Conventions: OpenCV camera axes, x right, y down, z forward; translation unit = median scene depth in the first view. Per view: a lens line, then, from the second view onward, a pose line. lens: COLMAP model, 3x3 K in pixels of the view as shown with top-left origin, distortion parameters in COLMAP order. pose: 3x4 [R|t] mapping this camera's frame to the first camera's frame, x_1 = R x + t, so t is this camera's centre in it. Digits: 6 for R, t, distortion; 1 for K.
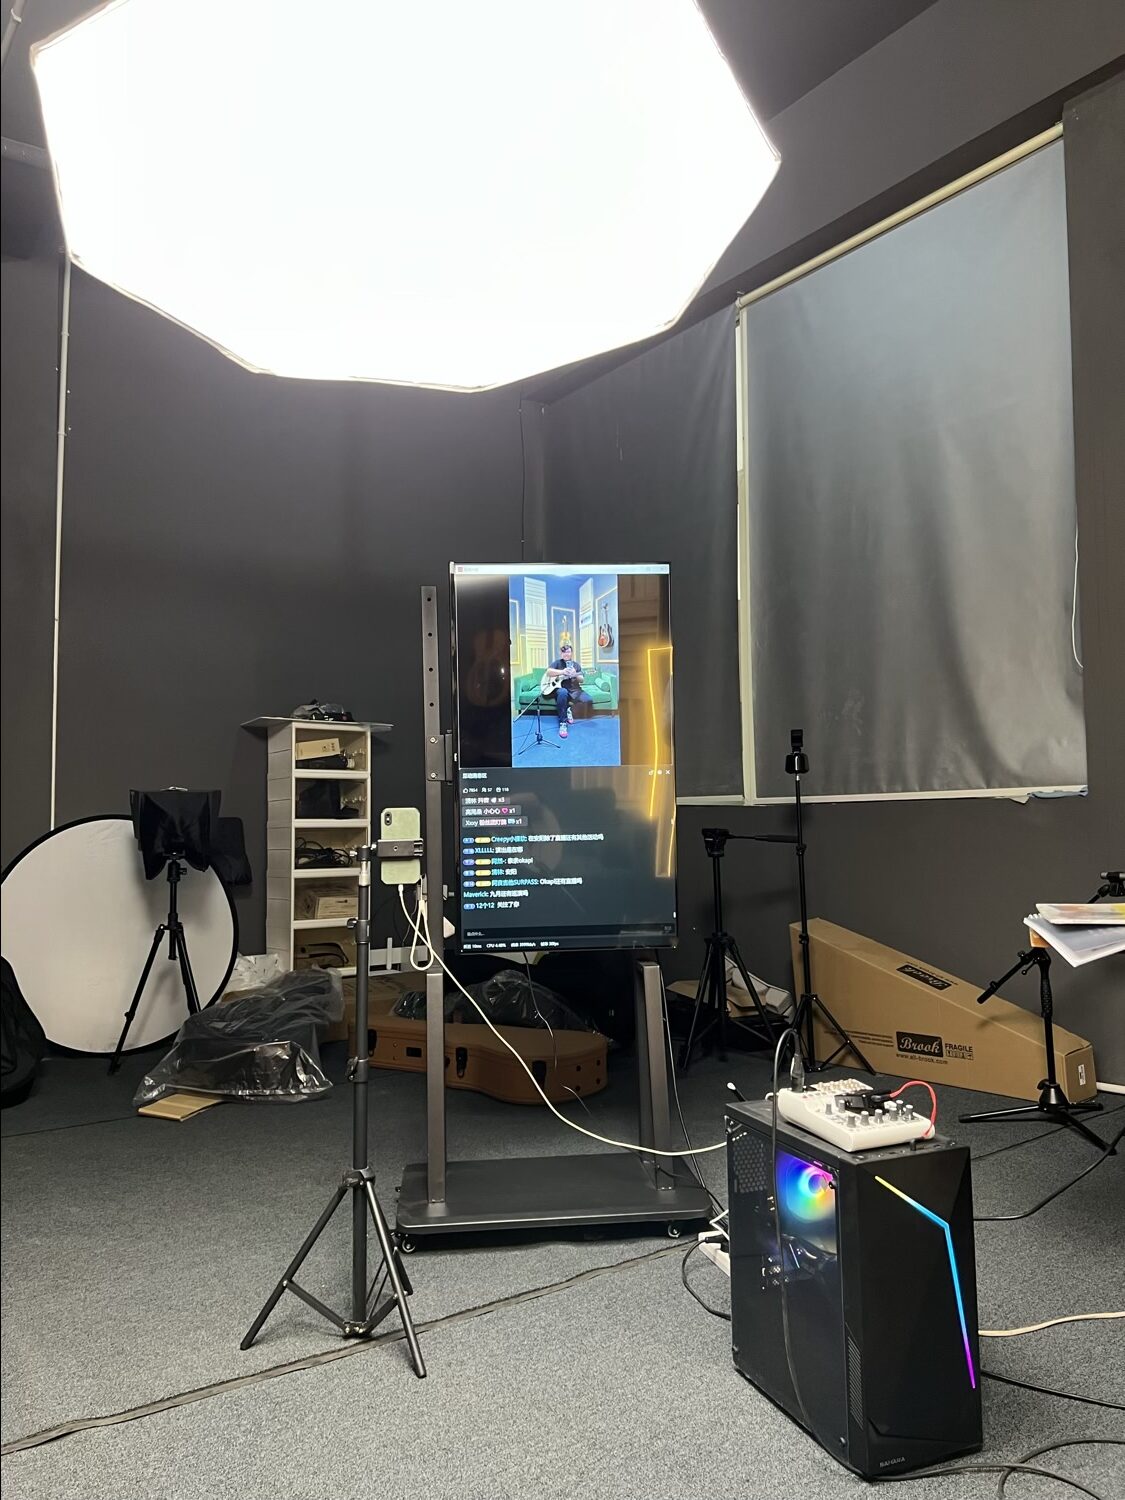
lens RADIAL K [[1141.9, 0, 556.0], [0, 1141.9, 752.1], [0, 0, 1]] dist [0.067615, 0.007783]
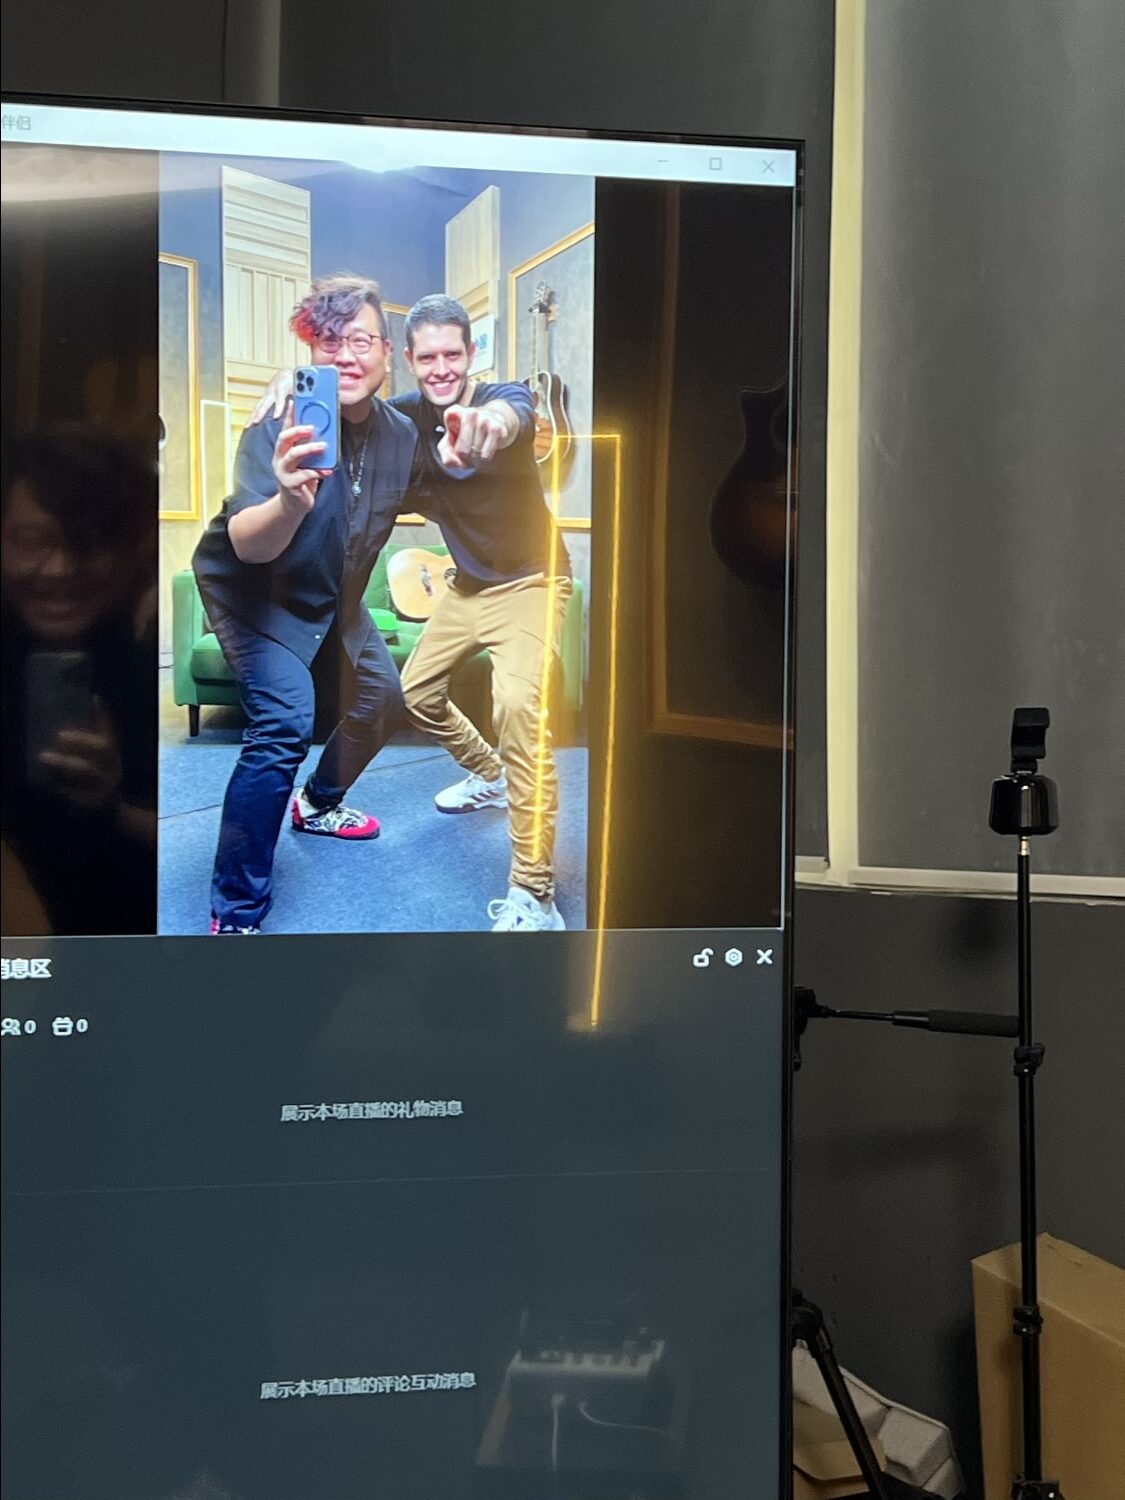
lens RADIAL K [[2386.6, 0, 564.5], [0, 2386.6, 752.2], [0, 0, 1]] dist [0.161034, 0.000000]
pose [[0.993681, 0.026168, 0.109151, -0.008023], [-0.031177, 0.998525, 0.044442, -0.052101], [-0.107827, -0.047565, 0.993031, 0.467291]]
